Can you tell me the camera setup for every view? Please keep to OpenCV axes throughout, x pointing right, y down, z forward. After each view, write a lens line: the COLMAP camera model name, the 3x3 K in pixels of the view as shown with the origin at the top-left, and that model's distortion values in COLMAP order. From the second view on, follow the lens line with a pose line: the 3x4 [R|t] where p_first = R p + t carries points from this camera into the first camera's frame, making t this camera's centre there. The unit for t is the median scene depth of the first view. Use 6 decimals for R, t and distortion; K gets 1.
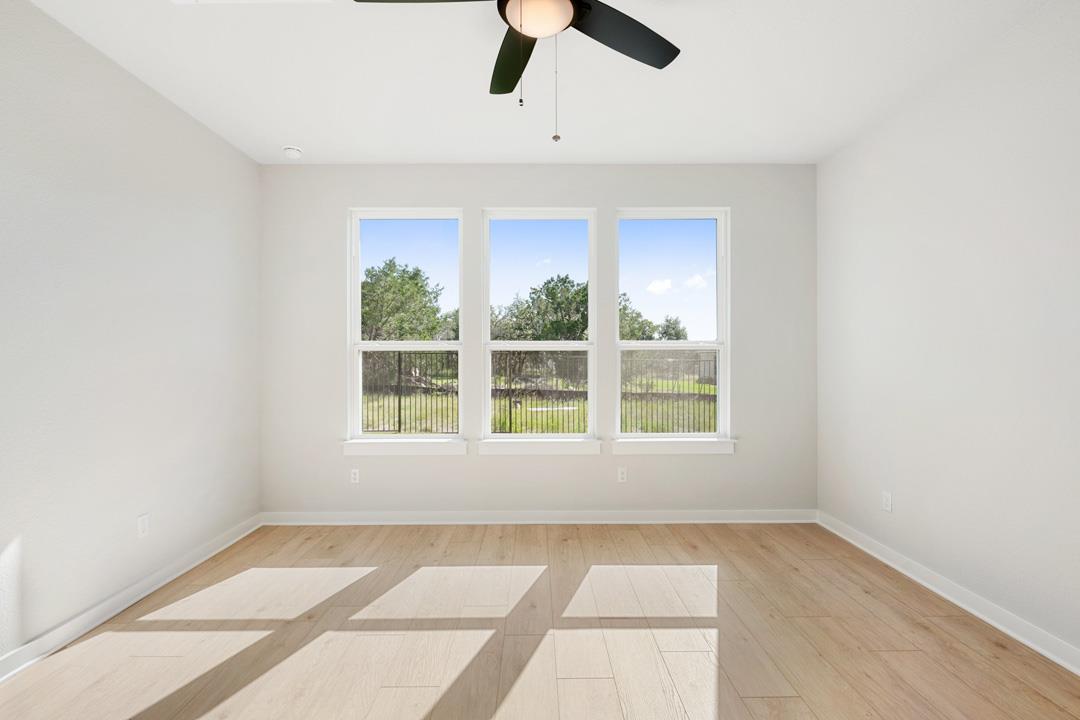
lens RADIAL K [[491.0, 0, 548.1], [0, 491.0, 357.1], [0, 0, 1]] dist [-0.001551, -0.003266]
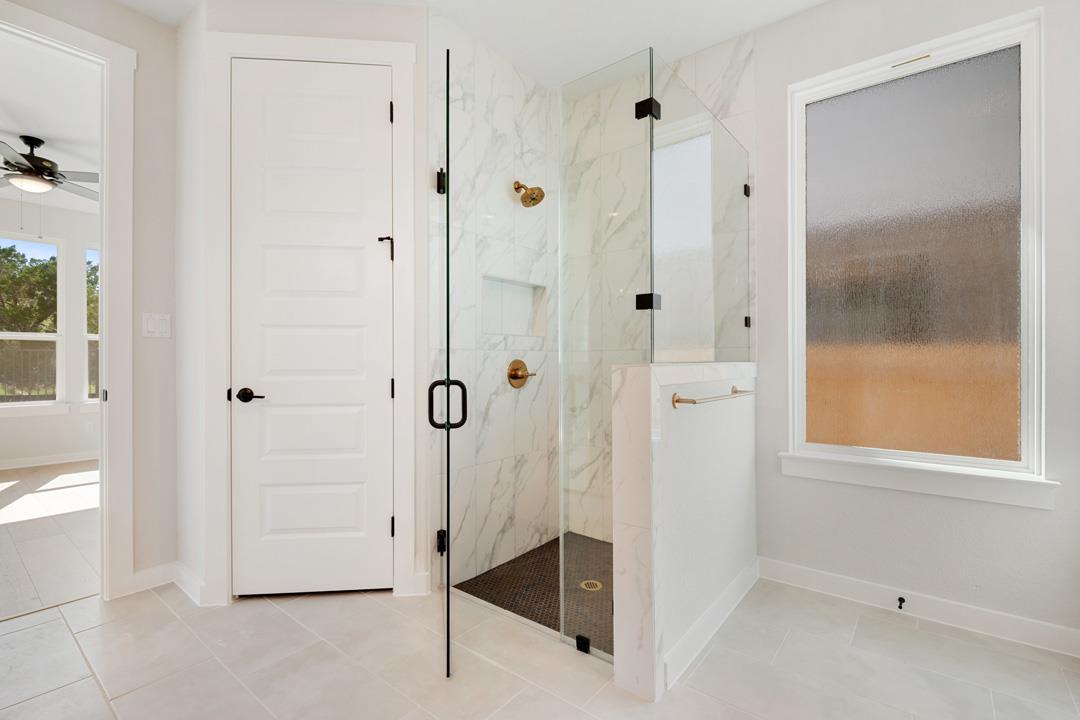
lens RADIAL K [[491.0, 0, 538.8], [0, 491.0, 359.6], [0, 0, 1]] dist [-0.001551, -0.003266]
pose [[0.647087, -0.002820, 0.762411, -0.036426], [-0.000389, 0.999992, 0.004029, 0.013782], [-0.762416, -0.002904, 0.647081, -0.377622]]
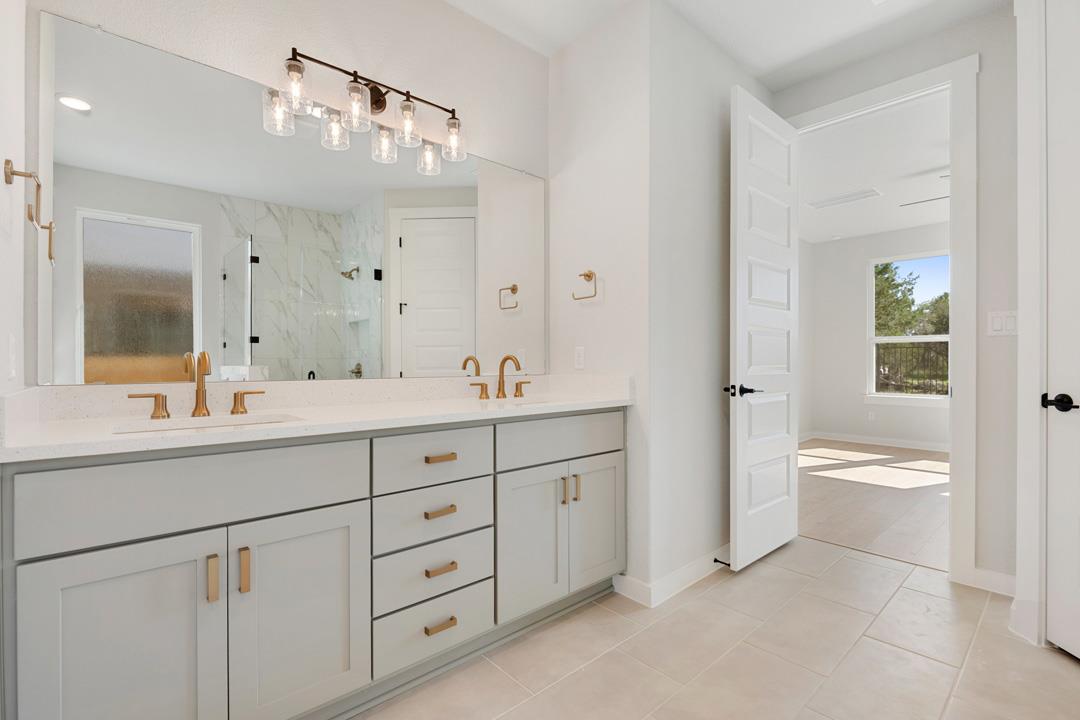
lens RADIAL K [[491.0, 0, 541.9], [0, 491.0, 358.9], [0, 0, 1]] dist [-0.001551, -0.003266]
pose [[0.651206, -0.001489, -0.758899, 0.062475], [0.004821, 0.999986, 0.002176, 0.013363], [0.758885, -0.005076, 0.651205, -0.394634]]
